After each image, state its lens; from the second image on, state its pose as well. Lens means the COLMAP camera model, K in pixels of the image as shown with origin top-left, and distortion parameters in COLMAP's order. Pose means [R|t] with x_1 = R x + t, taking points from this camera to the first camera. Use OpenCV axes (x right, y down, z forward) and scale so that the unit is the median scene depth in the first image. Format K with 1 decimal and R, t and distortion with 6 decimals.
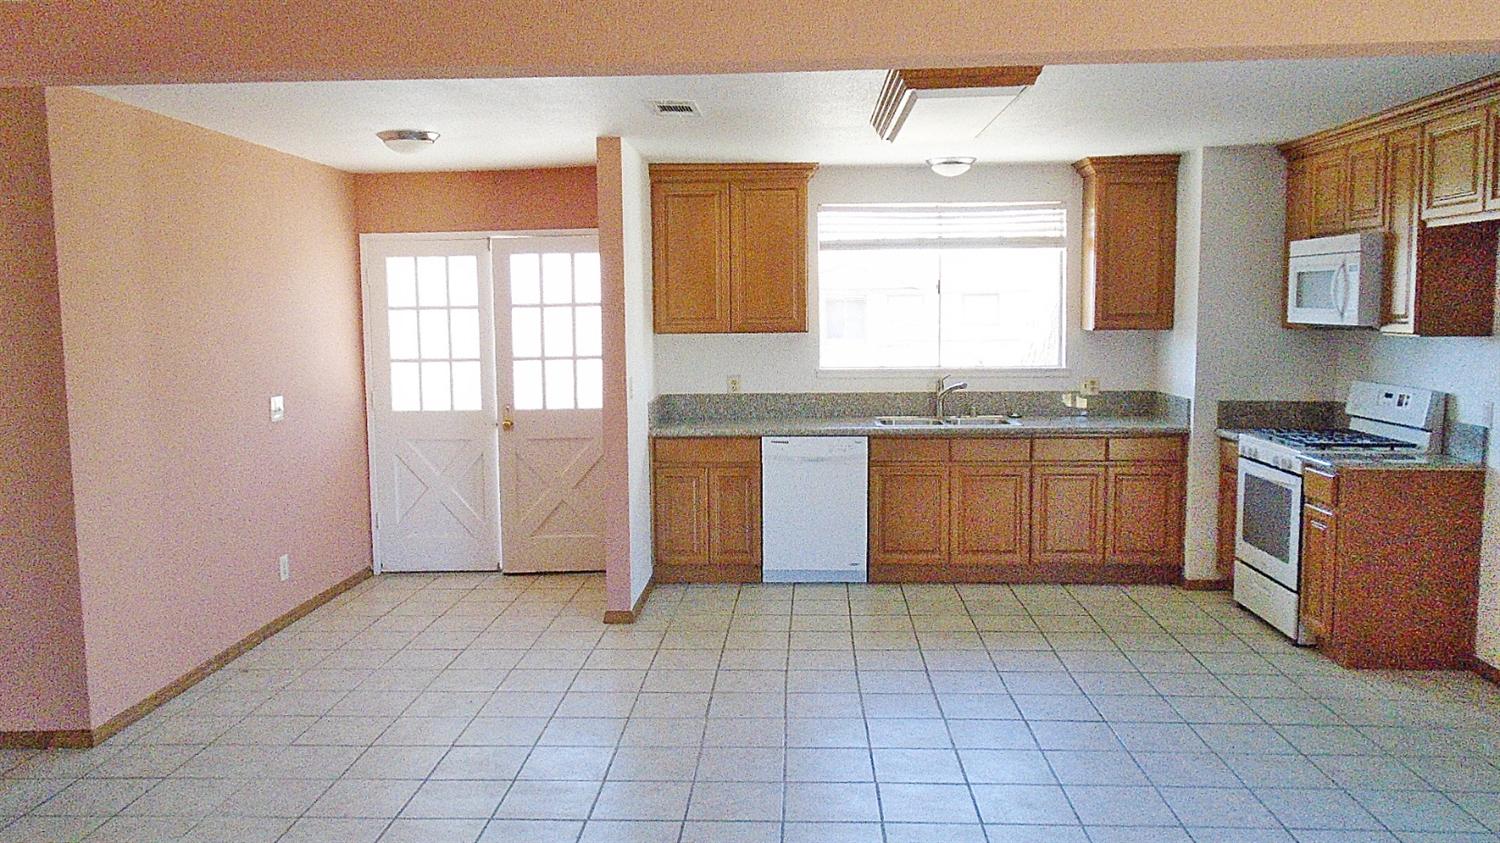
lens RADIAL K [[1171.3, 0, 753.8], [0, 1171.3, 410.2], [0, 0, 1]] dist [0.001760, -0.004331]
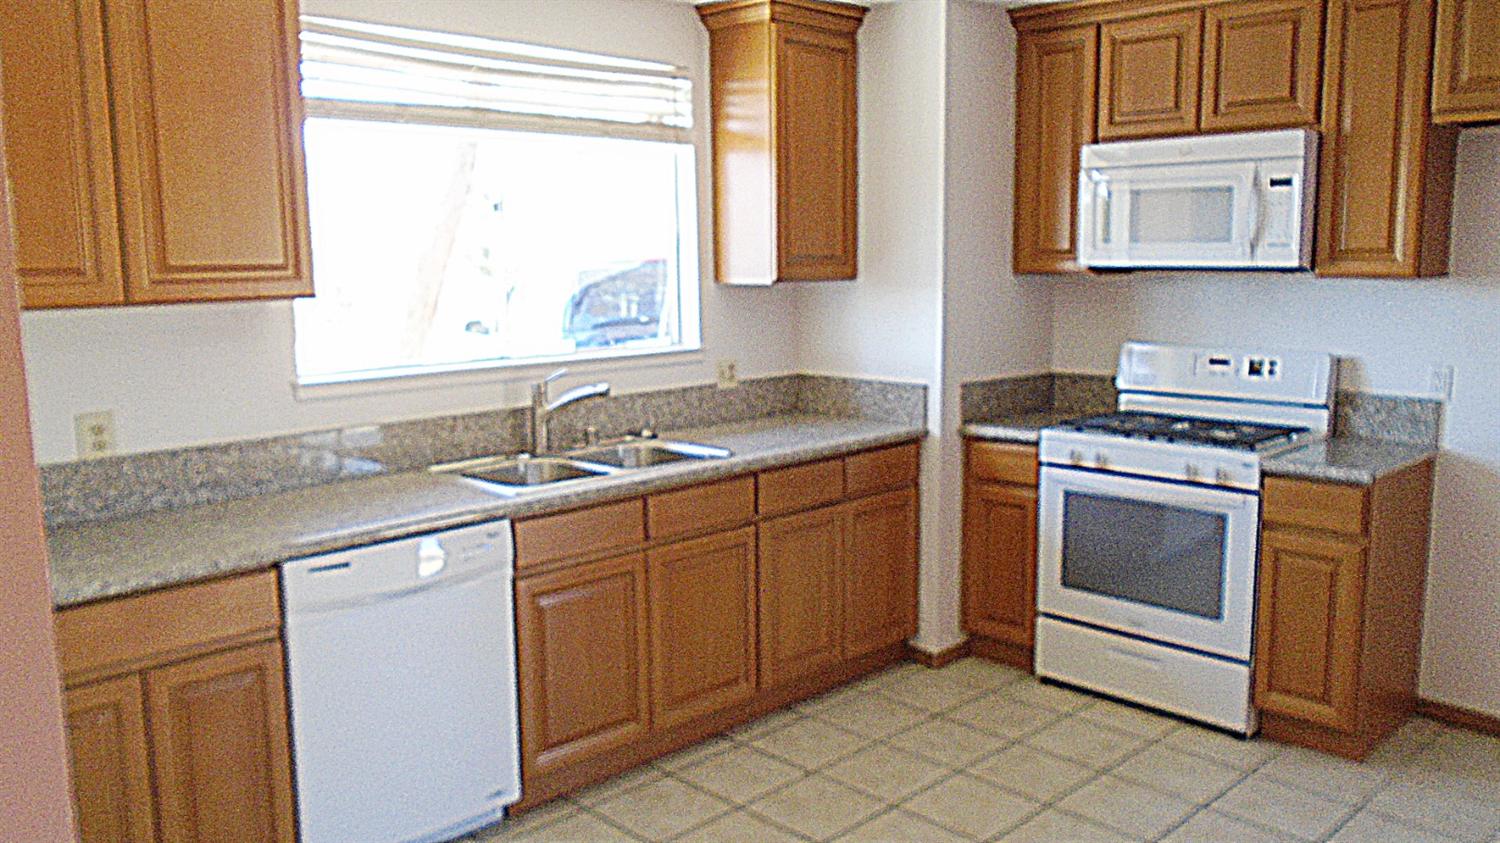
lens RADIAL K [[1193.3, 0, 769.0], [0, 1193.3, 403.6], [0, 0, 1]] dist [0.037723, -0.002097]
pose [[0.673073, -0.092525, 0.733766, -0.179339], [0.070786, 0.995648, 0.060616, -0.045145], [-0.736181, 0.011141, 0.676693, 0.598617]]
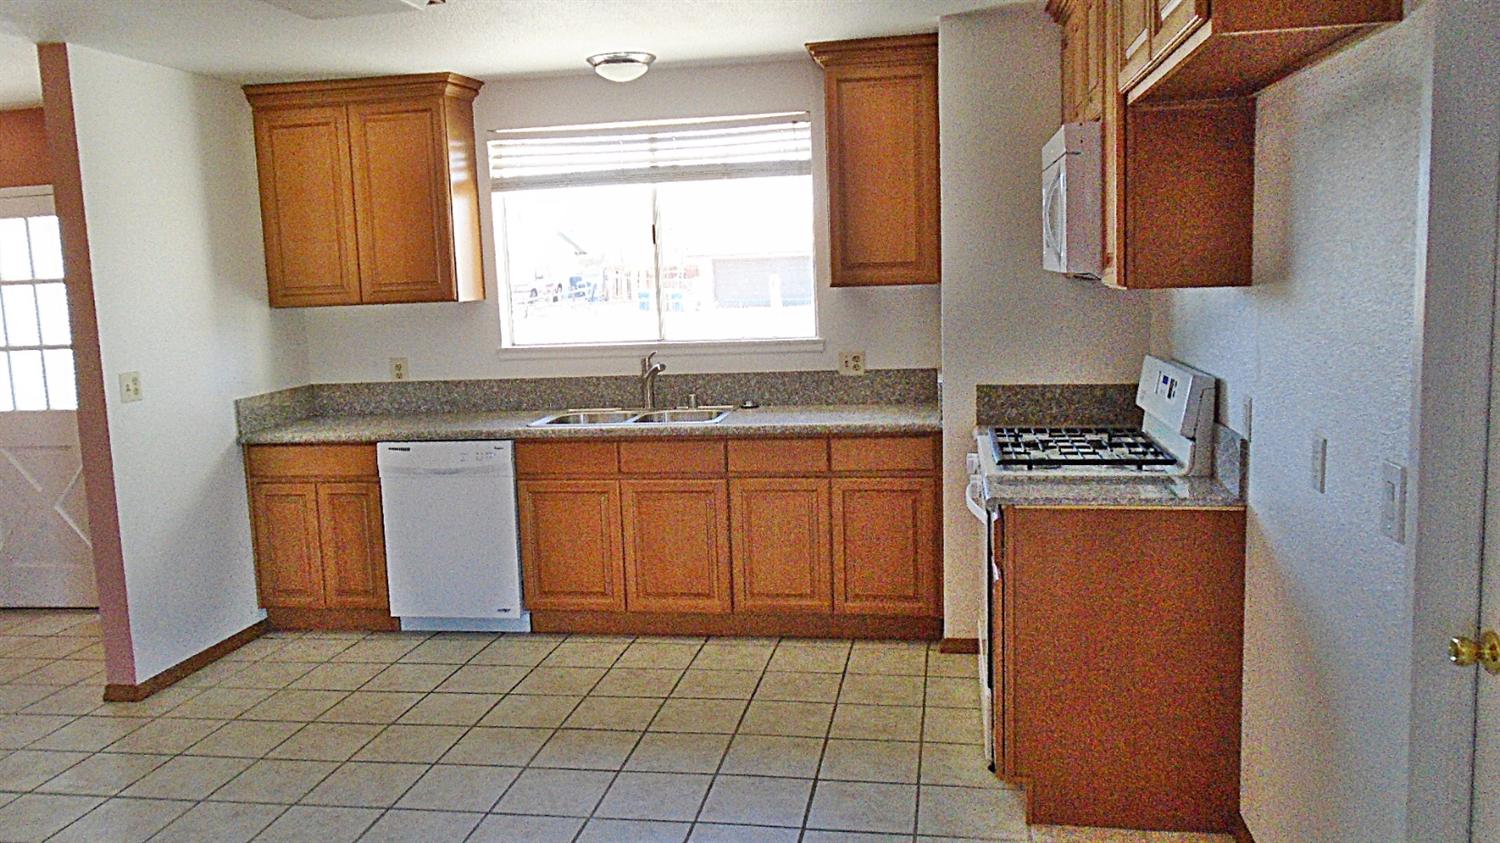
lens RADIAL K [[1171.3, 0, 753.8], [0, 1171.3, 410.2], [0, 0, 1]] dist [0.001760, -0.004331]
pose [[0.991661, -0.014537, -0.128055, 0.344639], [0.019079, 0.999229, 0.034309, -0.019051], [0.127458, -0.036466, 0.991173, 0.285160]]
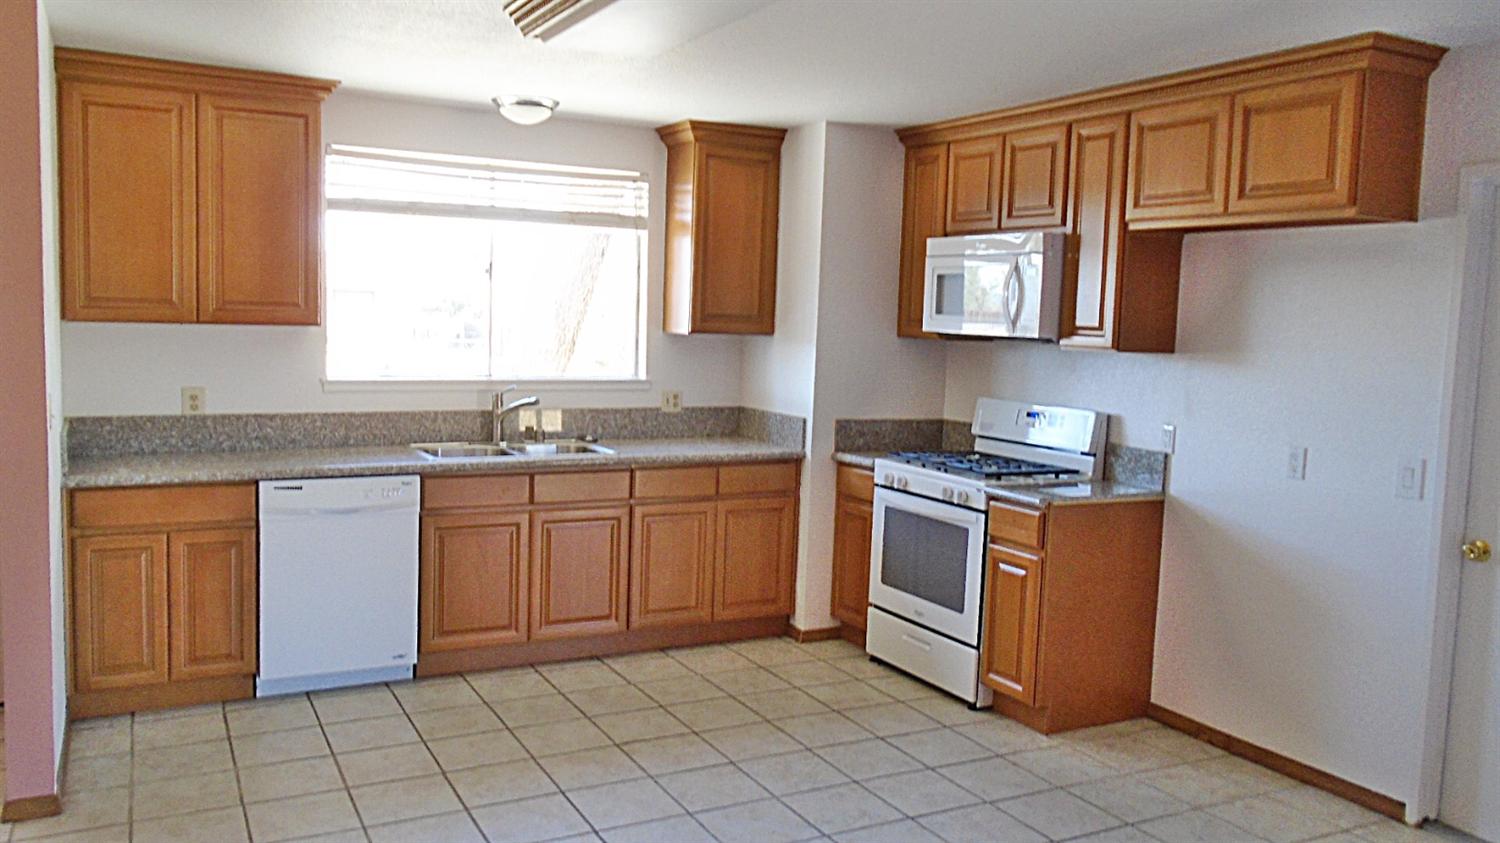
lens RADIAL K [[1171.3, 0, 753.8], [0, 1171.3, 410.2], [0, 0, 1]] dist [0.001760, -0.004331]
pose [[0.857957, -0.007273, 0.513671, -0.093586], [0.007090, 0.999972, 0.002317, -0.017217], [-0.513673, 0.001655, 0.857984, 0.286219]]
